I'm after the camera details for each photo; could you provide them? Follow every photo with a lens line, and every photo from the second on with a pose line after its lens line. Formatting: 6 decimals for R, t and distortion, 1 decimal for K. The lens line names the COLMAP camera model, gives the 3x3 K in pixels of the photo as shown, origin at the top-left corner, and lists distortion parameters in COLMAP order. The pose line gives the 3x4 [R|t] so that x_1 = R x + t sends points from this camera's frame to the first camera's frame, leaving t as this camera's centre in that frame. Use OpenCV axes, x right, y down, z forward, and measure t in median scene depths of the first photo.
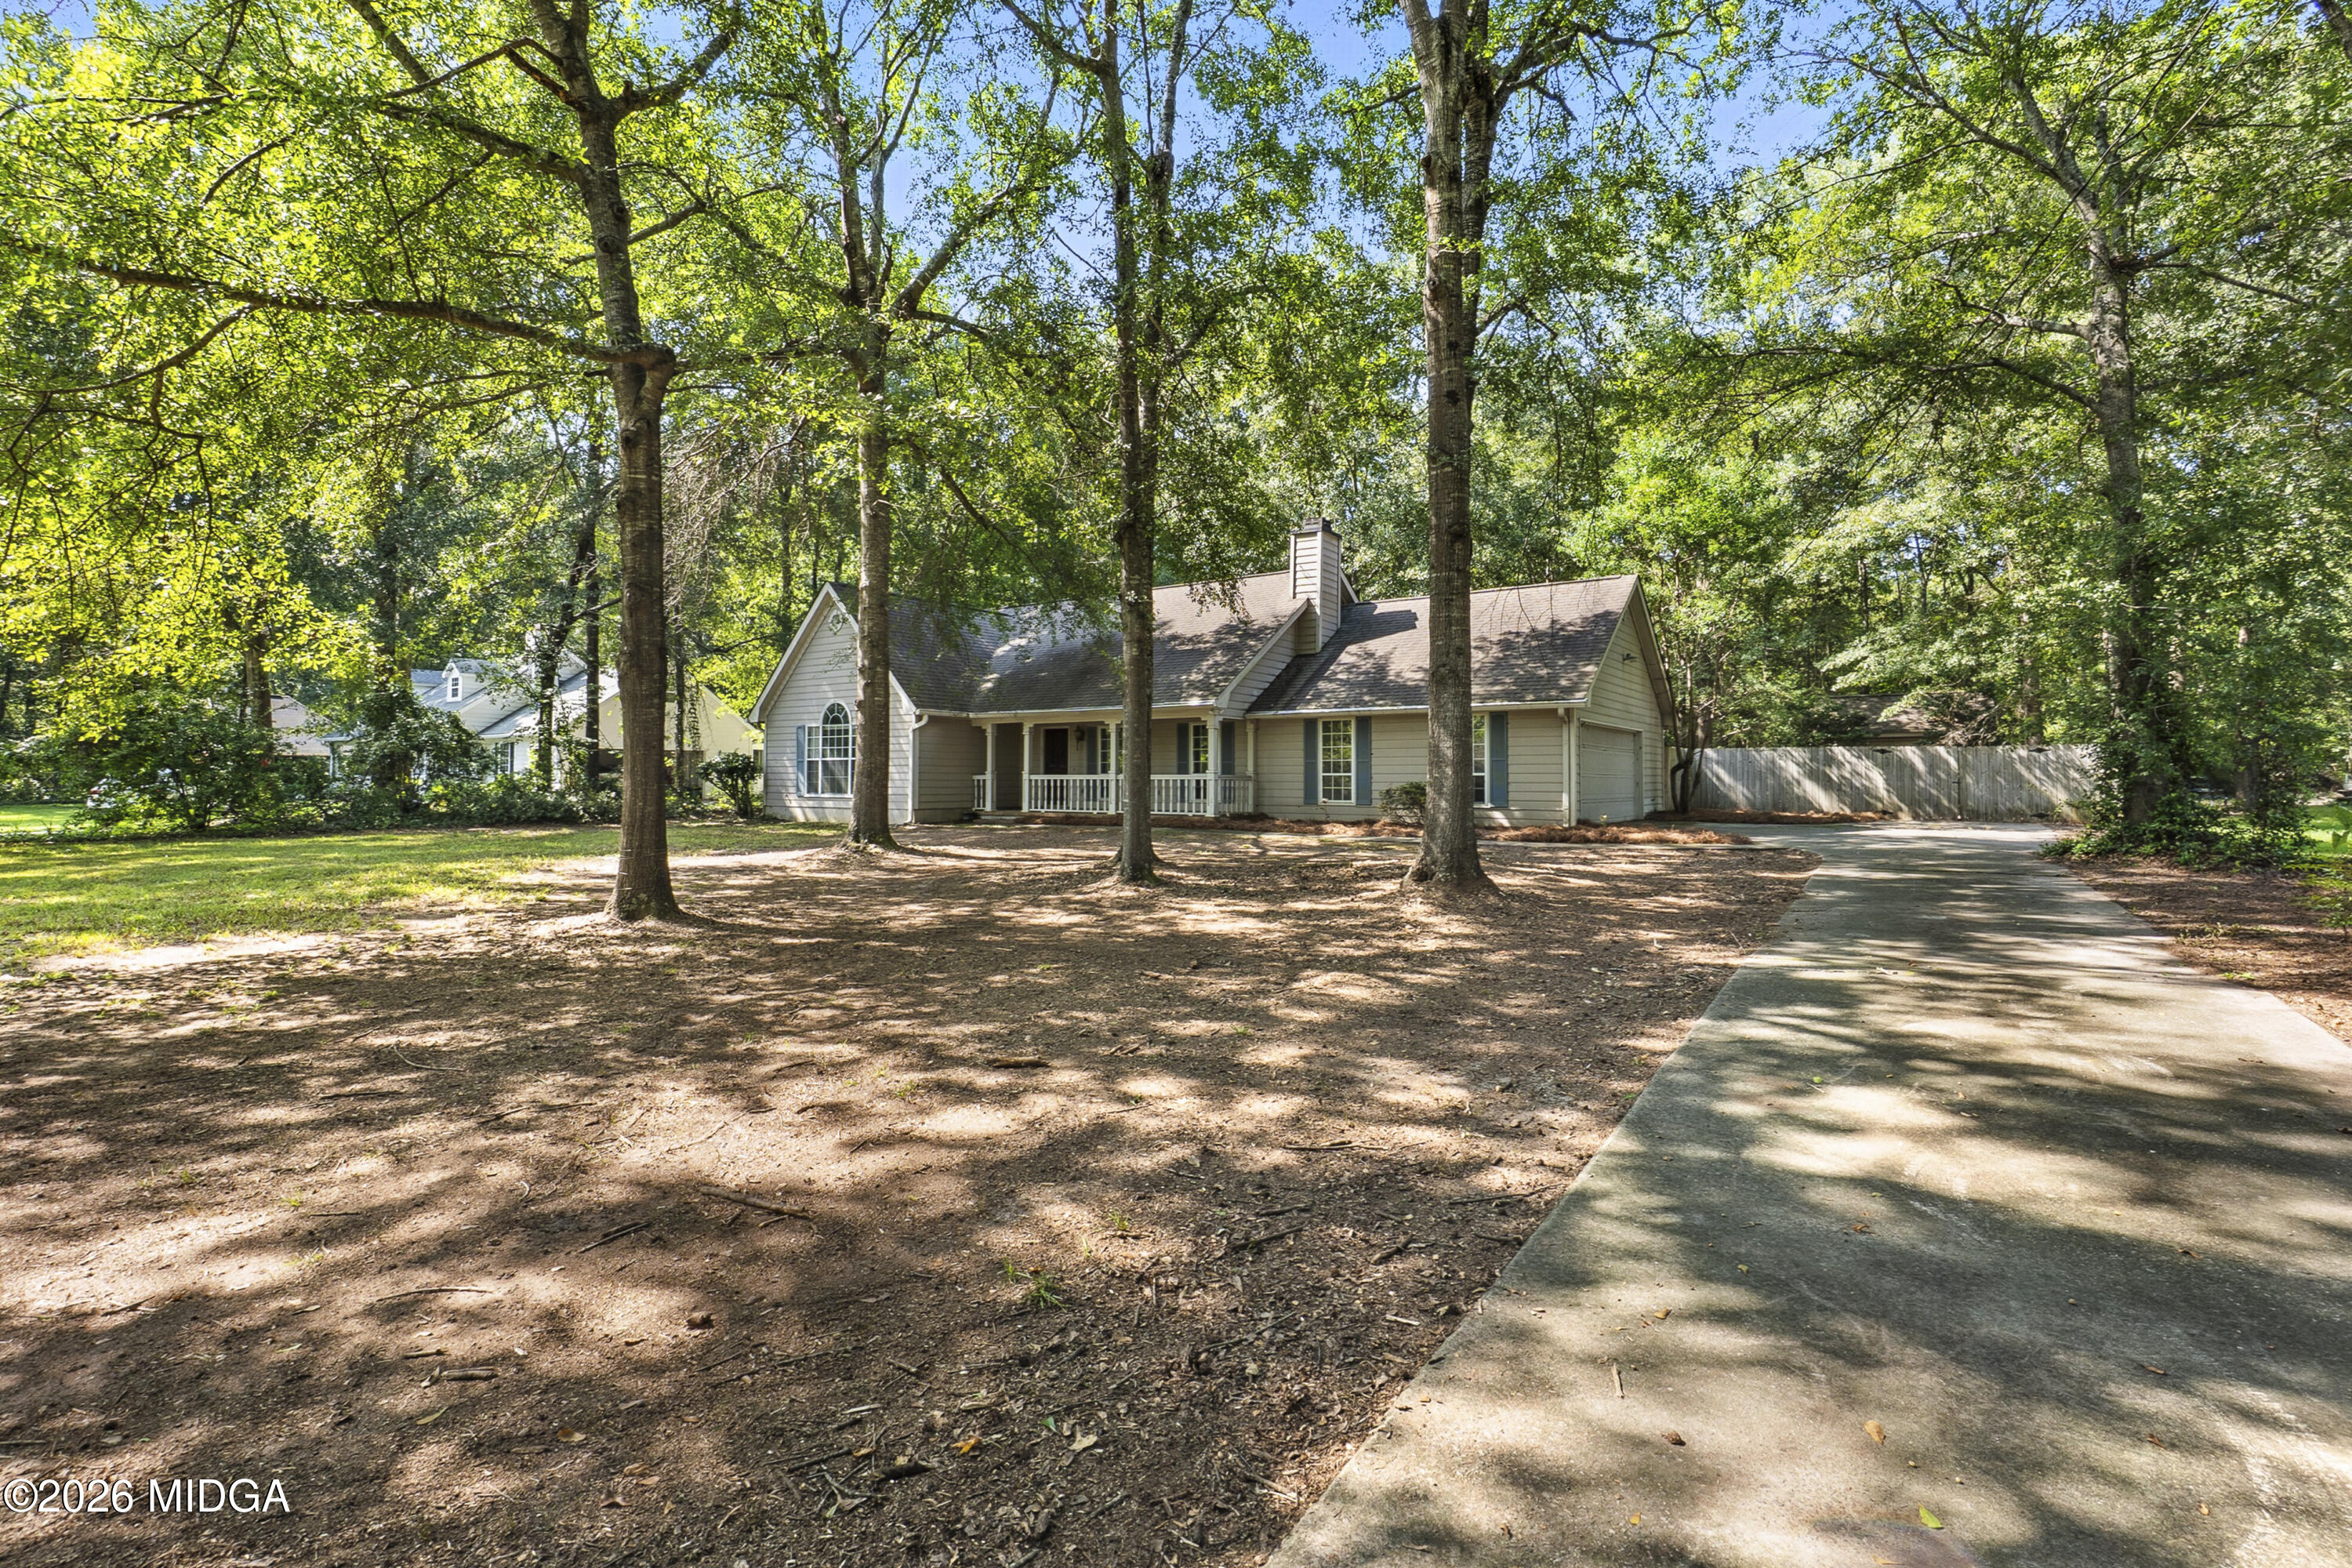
lens RADIAL K [[1043.0, 0, 1176.7], [0, 1043.0, 783.1], [0, 0, 1]] dist [-0.003405, 0.000857]
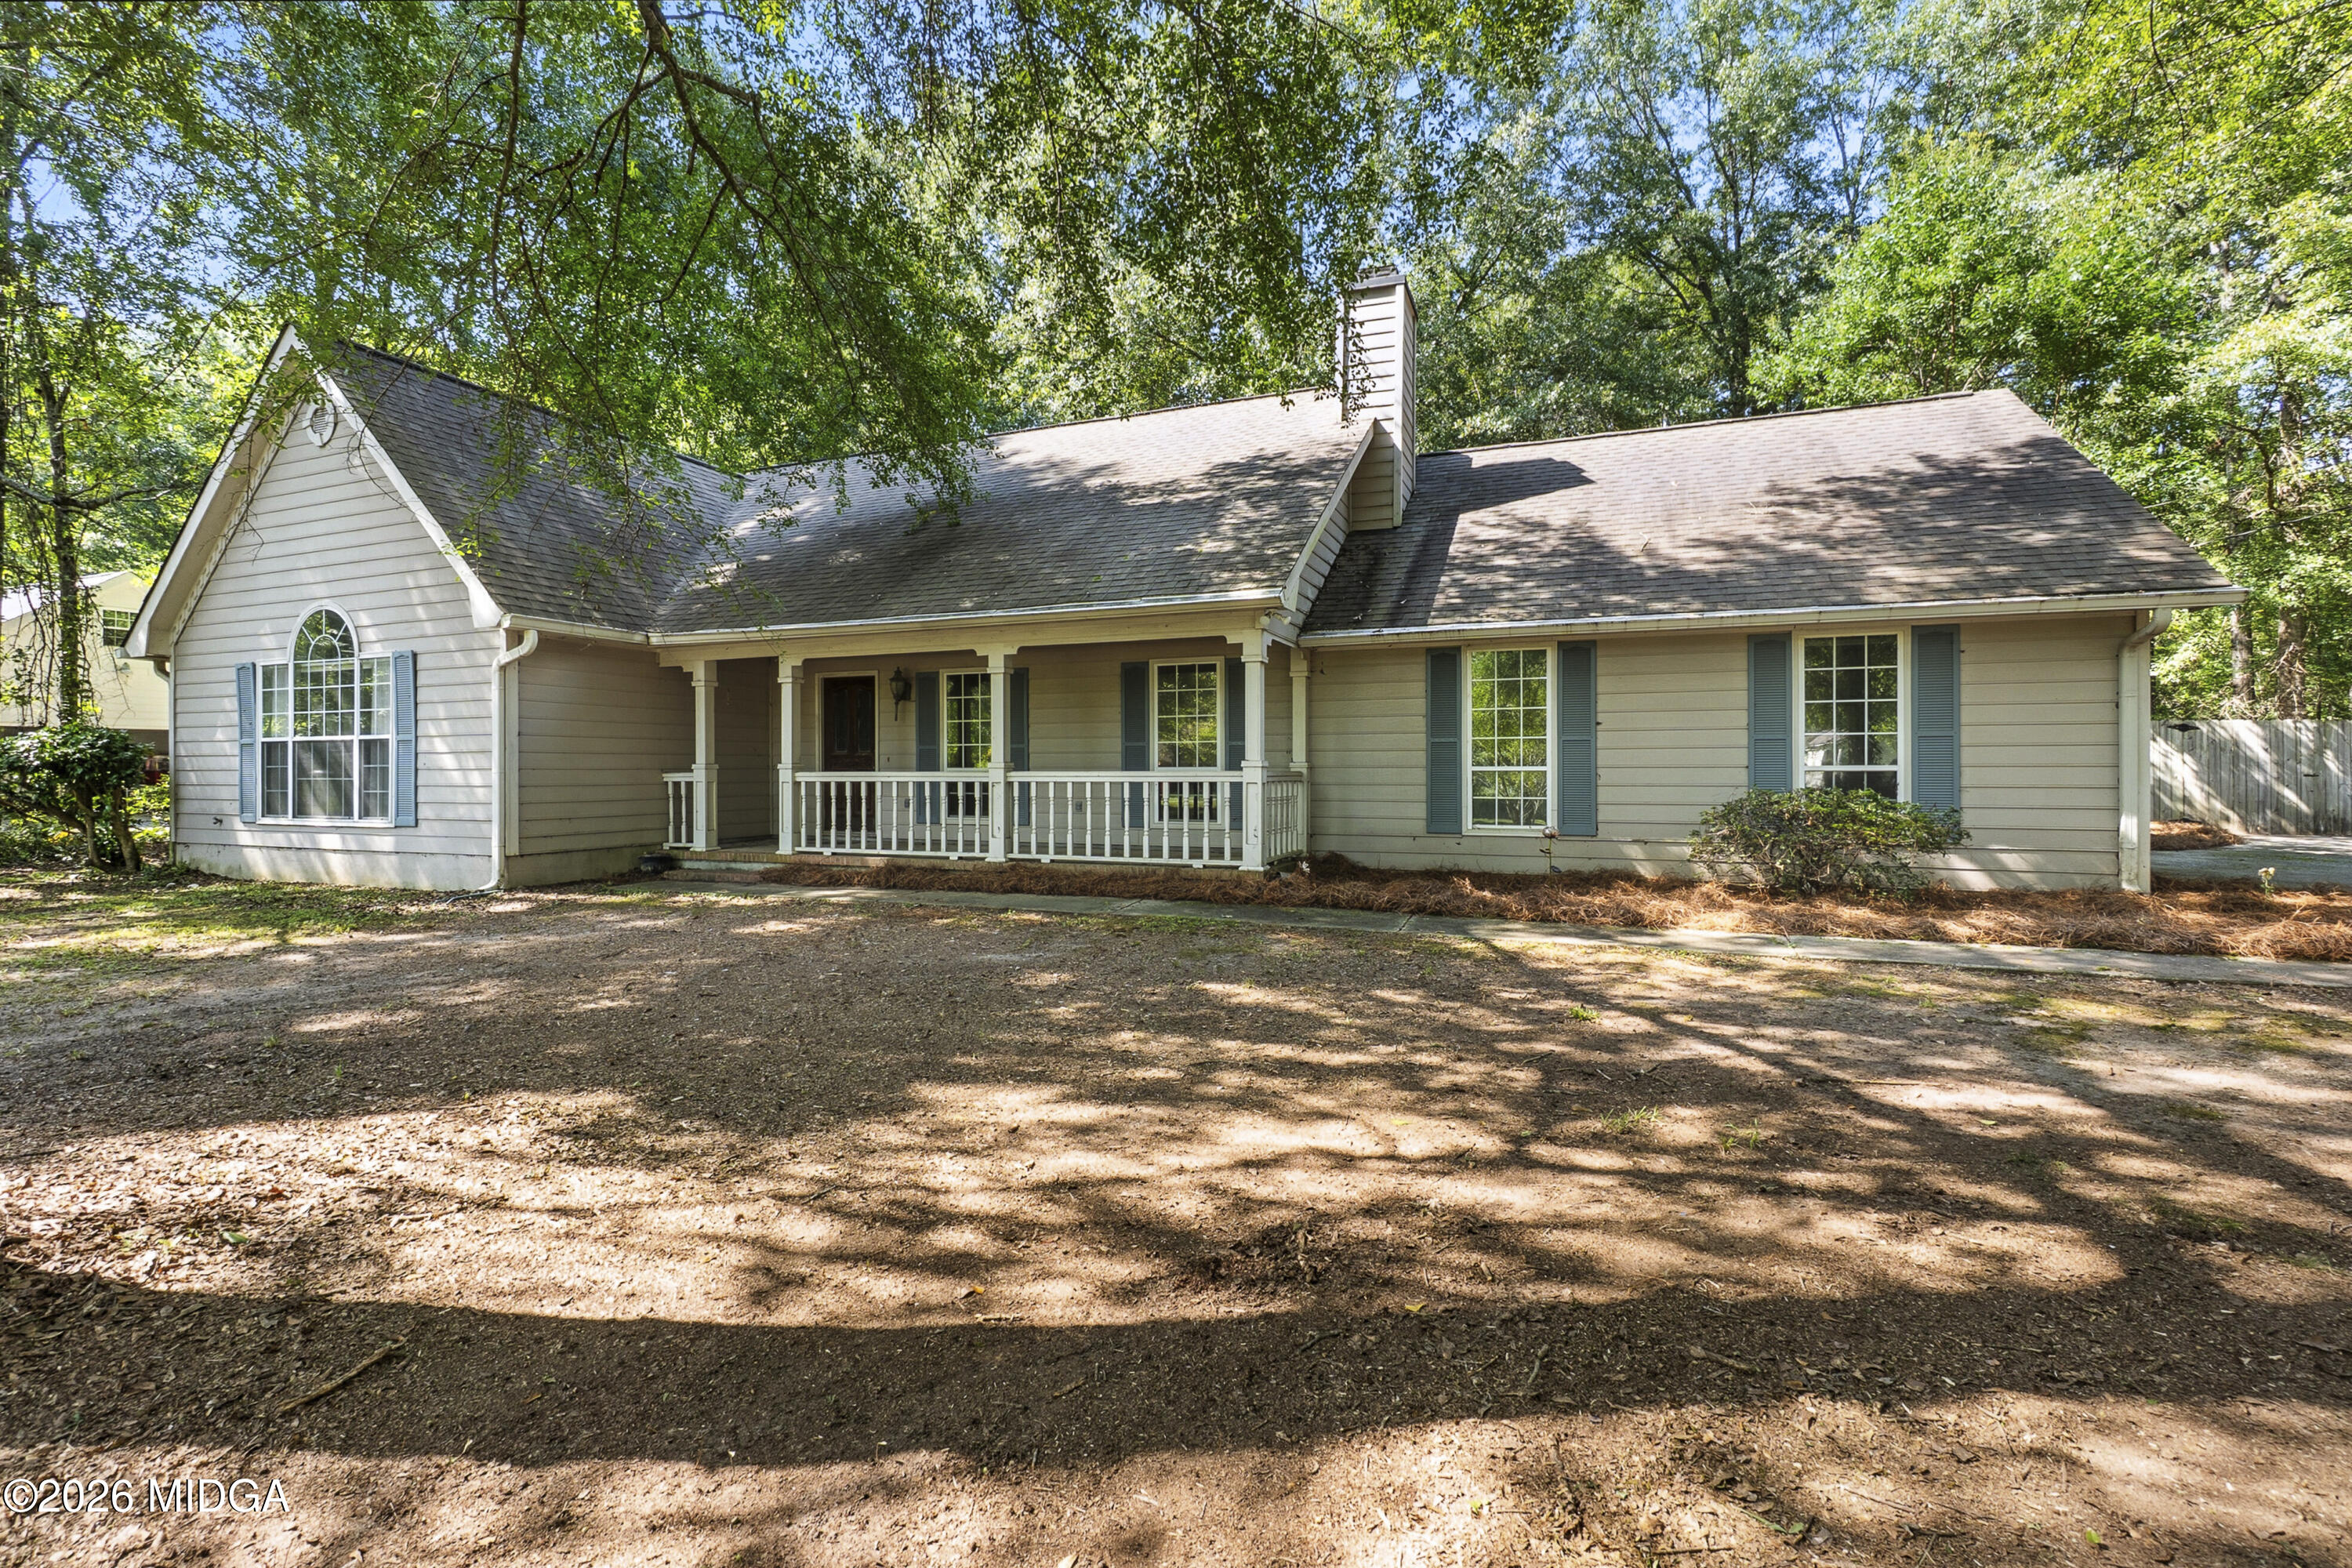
lens RADIAL K [[1043.0, 0, 1177.5], [0, 1043.0, 777.2], [0, 0, 1]] dist [-0.003405, 0.000857]
pose [[0.973869, -0.005597, 0.227044, -0.082181], [0.006438, 0.999975, -0.002962, -0.003335], [-0.227021, 0.004346, 0.973880, 0.520040]]
